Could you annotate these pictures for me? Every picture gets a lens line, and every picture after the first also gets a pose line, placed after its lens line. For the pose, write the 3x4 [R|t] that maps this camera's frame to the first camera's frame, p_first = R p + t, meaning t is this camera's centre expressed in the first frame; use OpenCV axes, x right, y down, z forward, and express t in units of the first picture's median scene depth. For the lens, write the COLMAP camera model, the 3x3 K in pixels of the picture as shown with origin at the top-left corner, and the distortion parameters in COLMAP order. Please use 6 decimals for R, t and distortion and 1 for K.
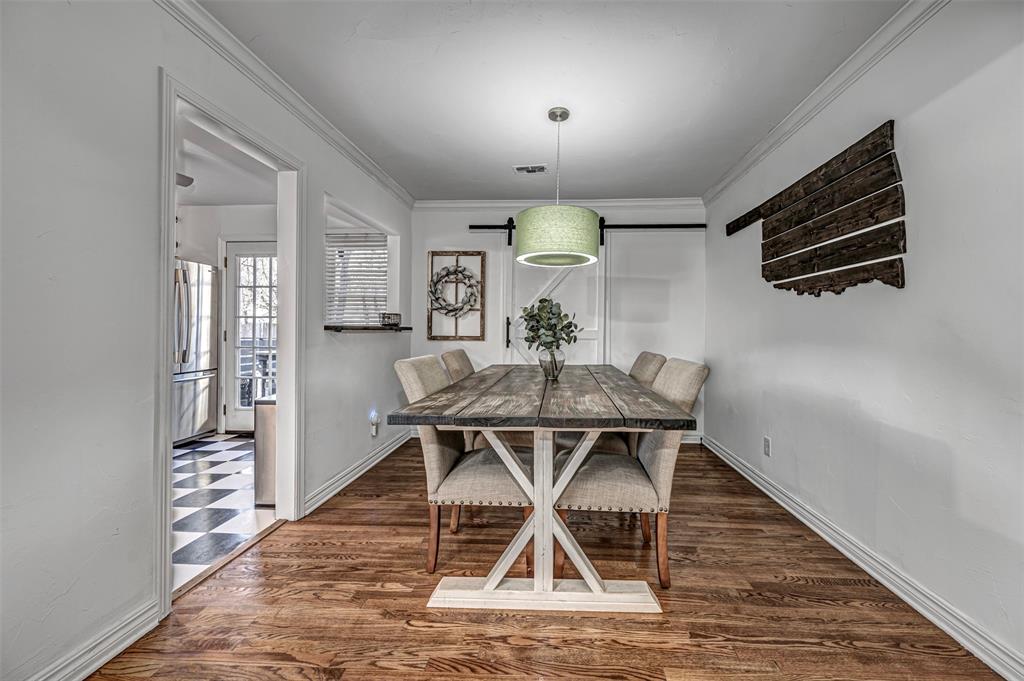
lens RADIAL K [[410.7, 0, 516.2], [0, 410.7, 337.5], [0, 0, 1]] dist [0.001492, -0.000005]
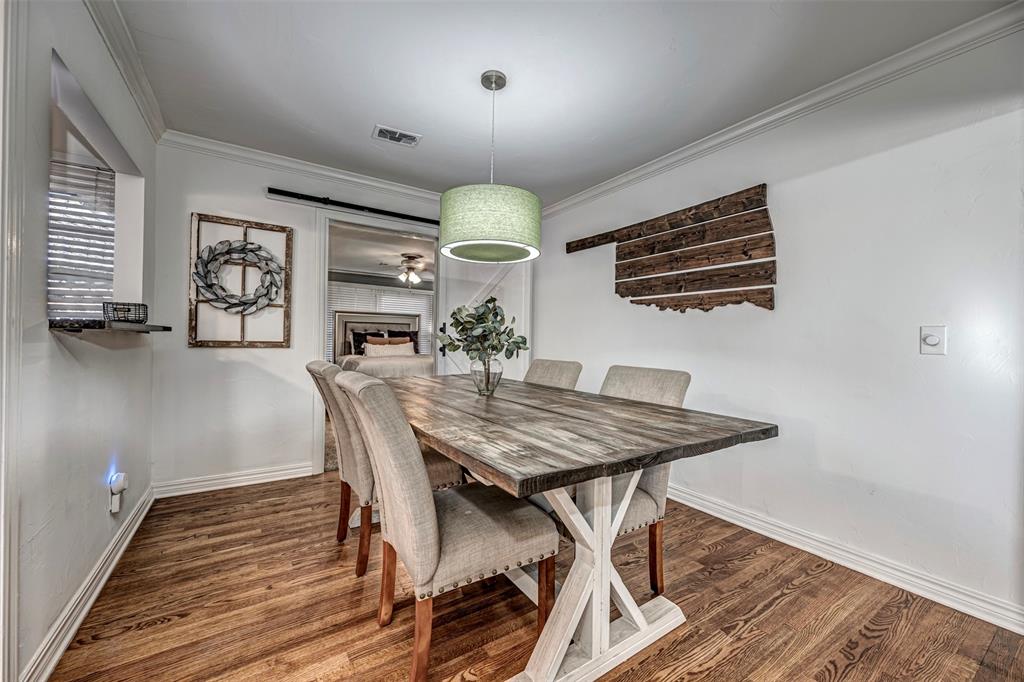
lens RADIAL K [[403.2, 0, 509.5], [0, 403.2, 348.7], [0, 0, 1]] dist [0.000688, -0.000417]
pose [[0.792336, -0.003595, 0.610074, -0.349550], [-0.004812, 0.999915, 0.012141, -0.002296], [-0.610066, -0.012555, 0.792251, 0.294711]]
